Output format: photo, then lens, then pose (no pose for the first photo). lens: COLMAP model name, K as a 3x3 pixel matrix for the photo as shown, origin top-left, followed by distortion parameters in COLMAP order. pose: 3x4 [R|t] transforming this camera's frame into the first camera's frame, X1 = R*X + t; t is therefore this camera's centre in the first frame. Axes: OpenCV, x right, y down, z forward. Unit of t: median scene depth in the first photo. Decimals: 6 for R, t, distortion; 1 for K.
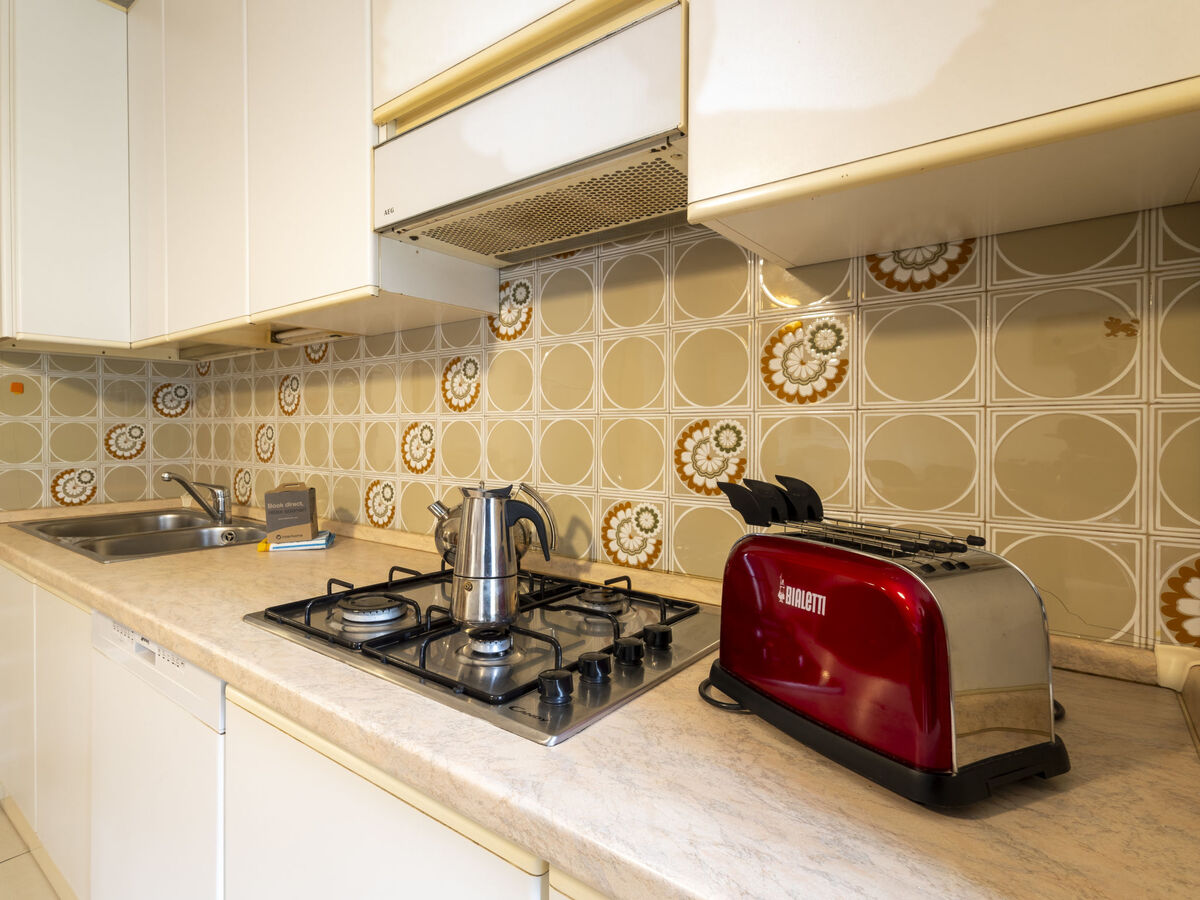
lens RADIAL K [[633.1, 0, 513.0], [0, 633.1, 438.0], [0, 0, 1]] dist [0.007557, -0.002405]
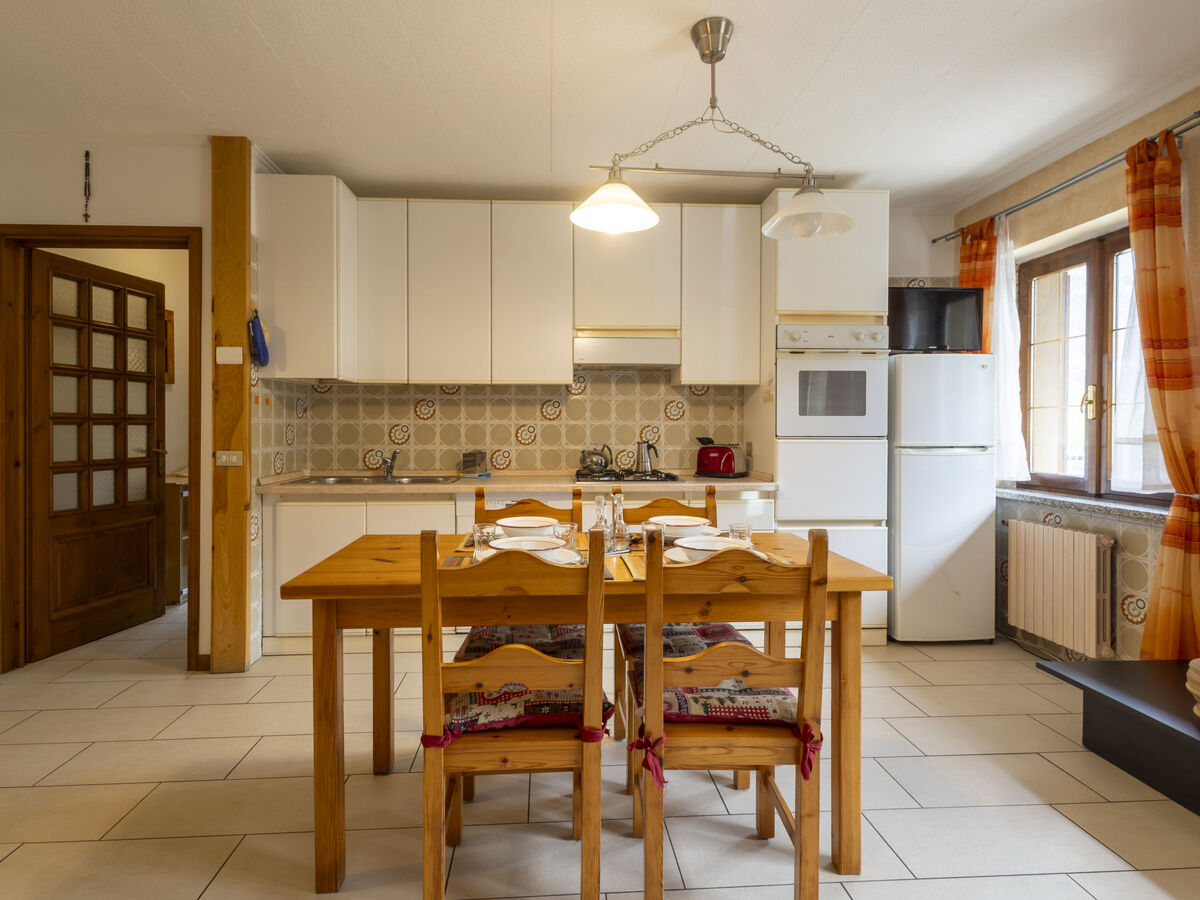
lens RADIAL K [[654.8, 0, 569.1], [0, 654.8, 441.1], [0, 0, 1]] dist [-0.004819, 0.002596]
pose [[0.734859, -0.014760, 0.678059, -1.996619], [0.006868, 0.999874, 0.014321, 0.005684], [-0.678185, -0.005867, 0.734868, -1.111523]]
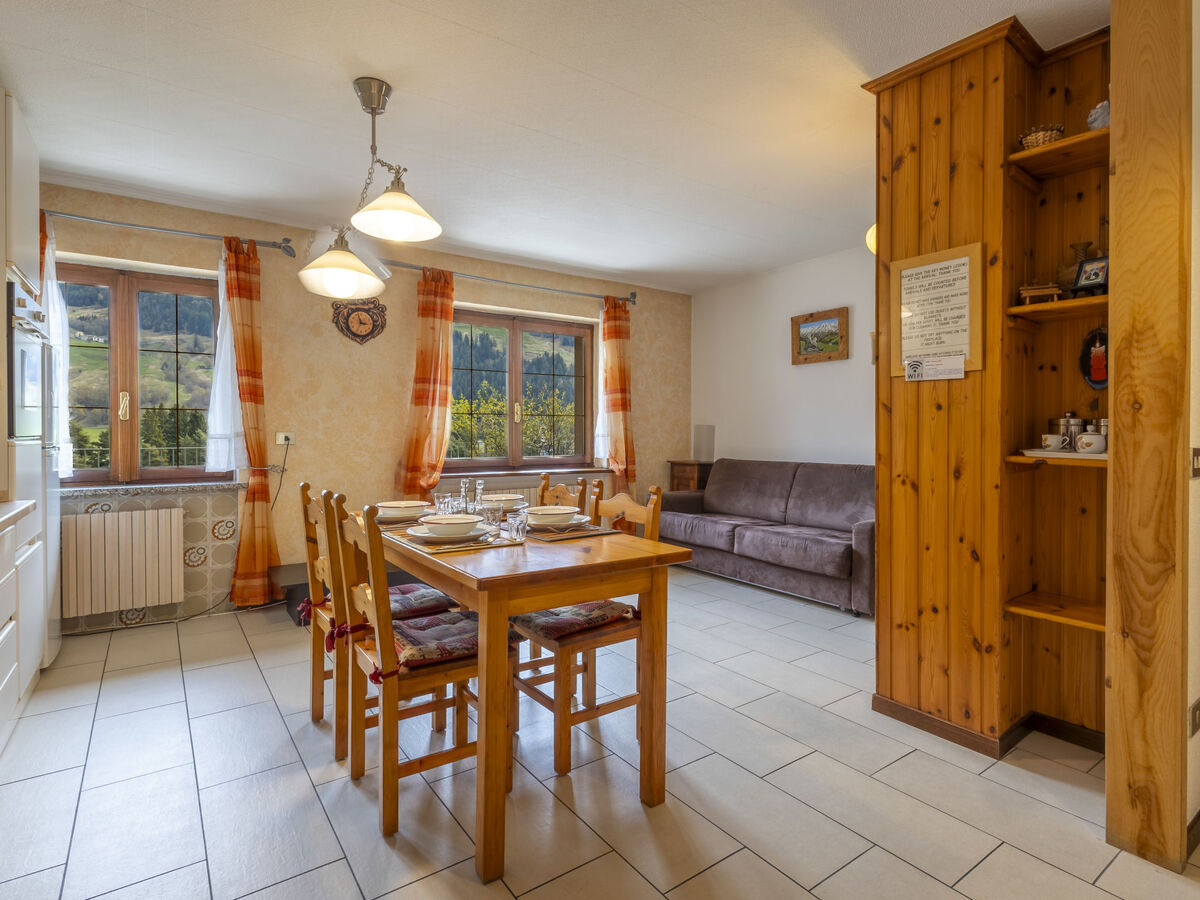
lens RADIAL K [[633.1, 0, 604.5], [0, 633.1, 437.6], [0, 0, 1]] dist [0.007557, -0.002405]
pose [[-0.968286, -0.006420, 0.249761, -1.735813], [-0.001837, 0.999826, 0.018577, -0.004457], [-0.249837, 0.017529, -0.968129, 1.480512]]
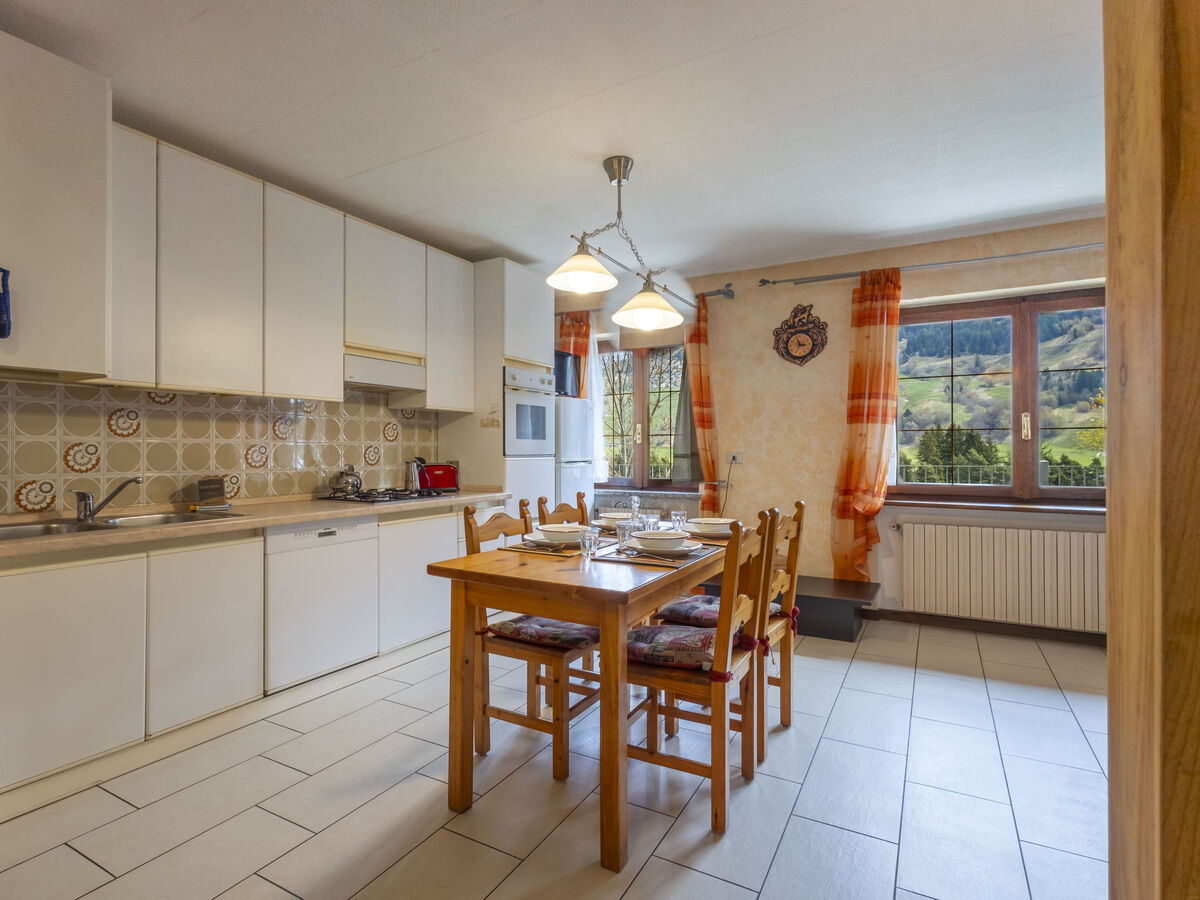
lens RADIAL K [[633.1, 0, 578.1], [0, 633.1, 451.9], [0, 0, 1]] dist [0.007557, -0.002405]
pose [[-0.169367, -0.005298, 0.985539, -2.755773], [0.008654, 0.999939, 0.006862, -0.004929], [-0.985515, 0.009692, -0.169311, 0.350278]]
